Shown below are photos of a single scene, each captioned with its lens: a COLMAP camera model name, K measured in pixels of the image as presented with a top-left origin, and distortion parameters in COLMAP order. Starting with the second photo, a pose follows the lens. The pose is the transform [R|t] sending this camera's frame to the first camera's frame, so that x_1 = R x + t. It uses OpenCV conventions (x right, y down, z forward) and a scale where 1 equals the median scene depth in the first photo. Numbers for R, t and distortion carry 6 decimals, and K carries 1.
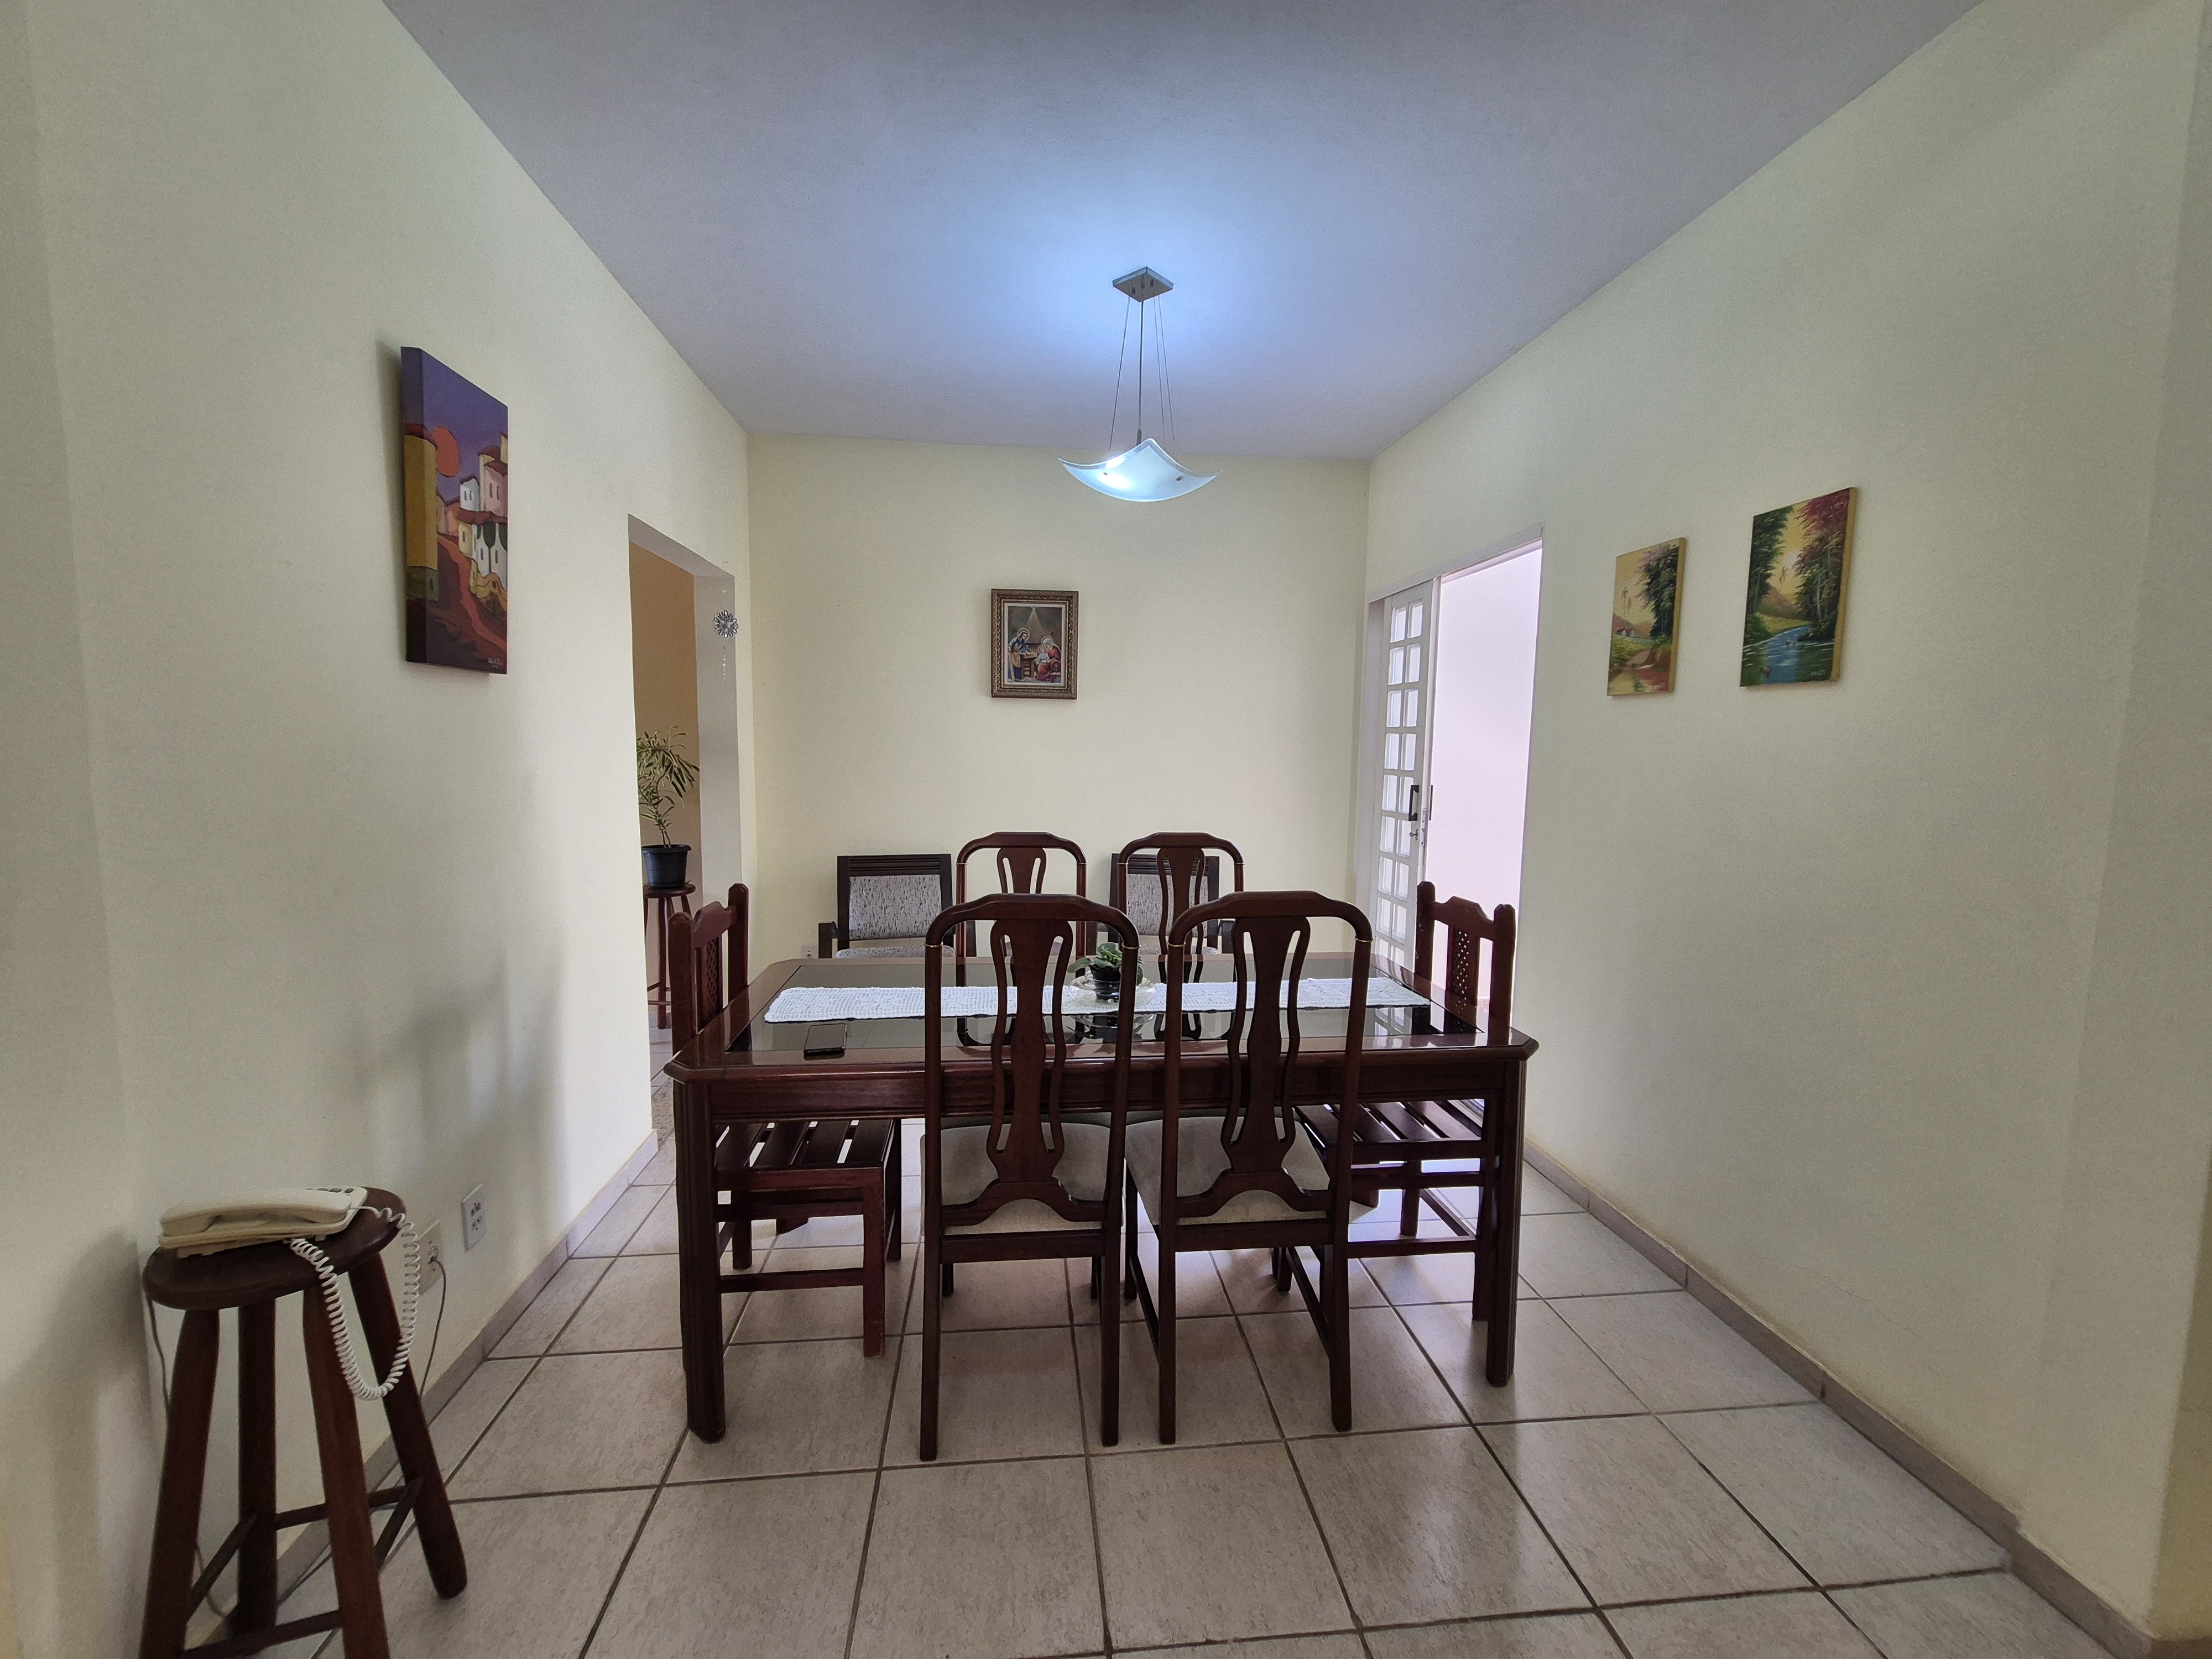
lens RADIAL K [[913.9, 0, 1106.1], [0, 913.9, 825.4], [0, 0, 1]] dist [0.003162, 0.000790]
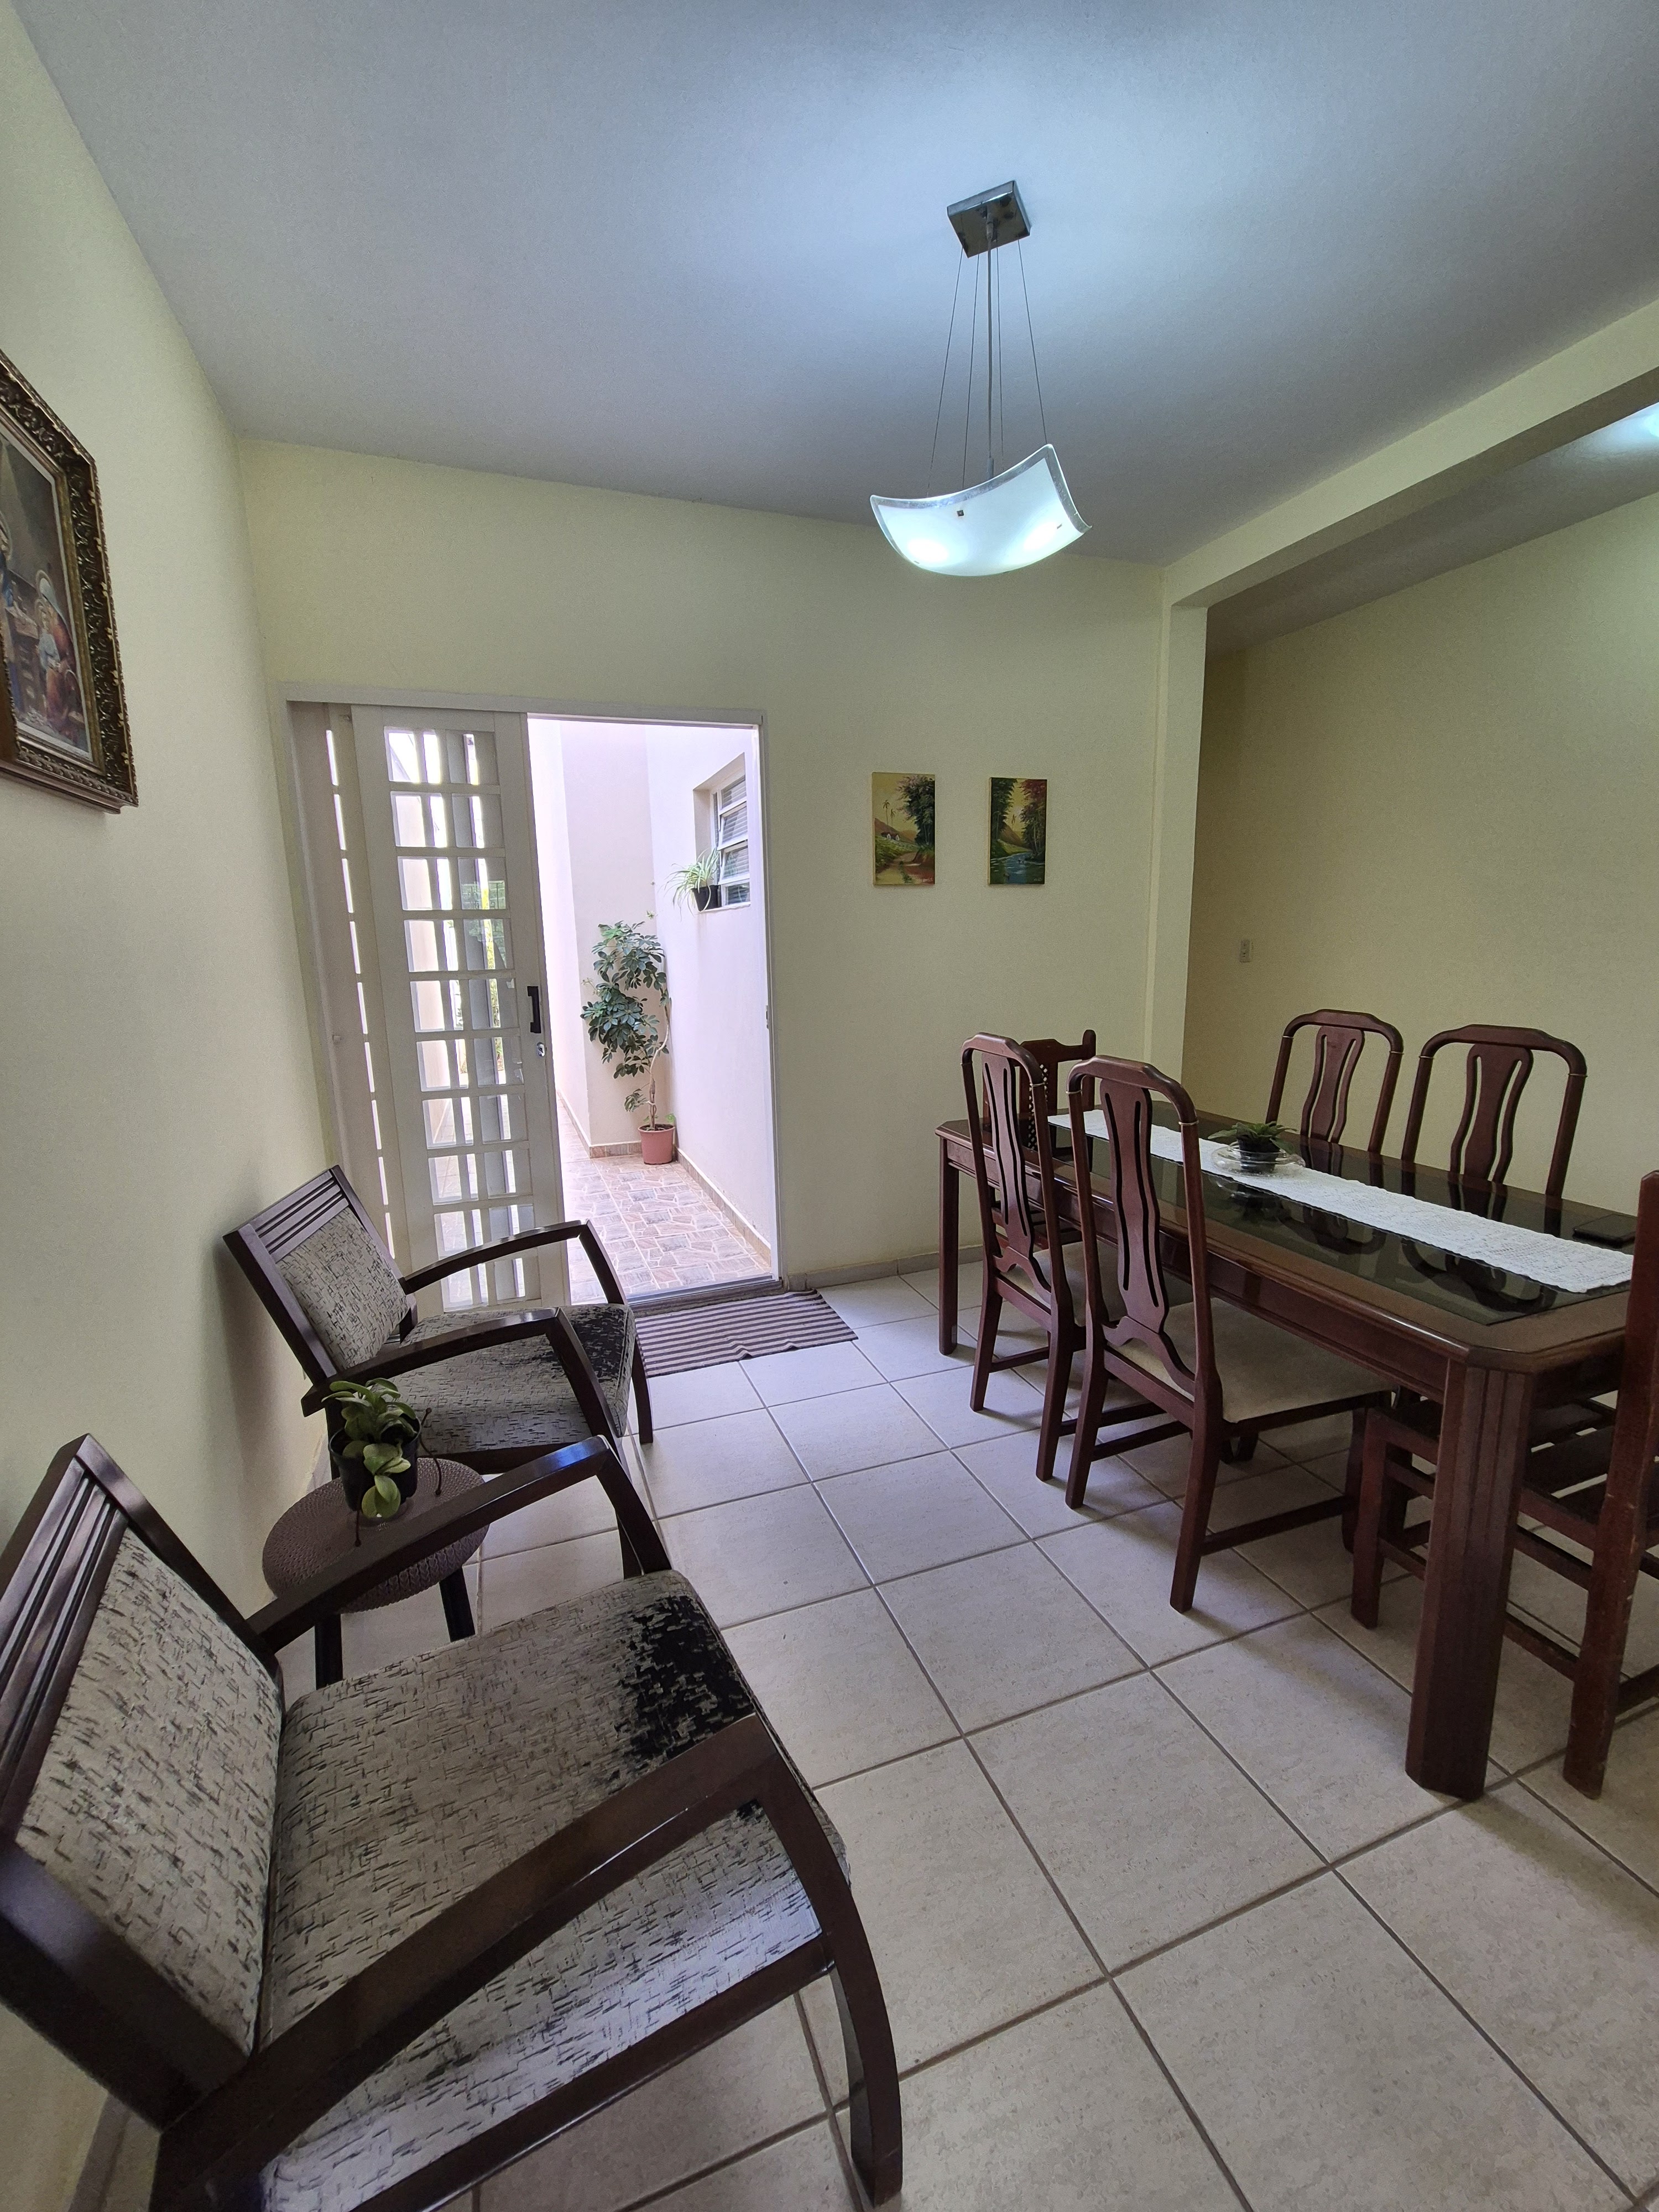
lens RADIAL K [[913.9, 0, 830.4], [0, 913.9, 1101.4], [0, 0, 1]] dist [0.003162, 0.000790]
pose [[-0.249638, -0.192723, 0.948967, -0.760140], [0.105954, 0.968674, 0.224598, -0.155200], [-0.962525, 0.156615, -0.221398, 1.516785]]
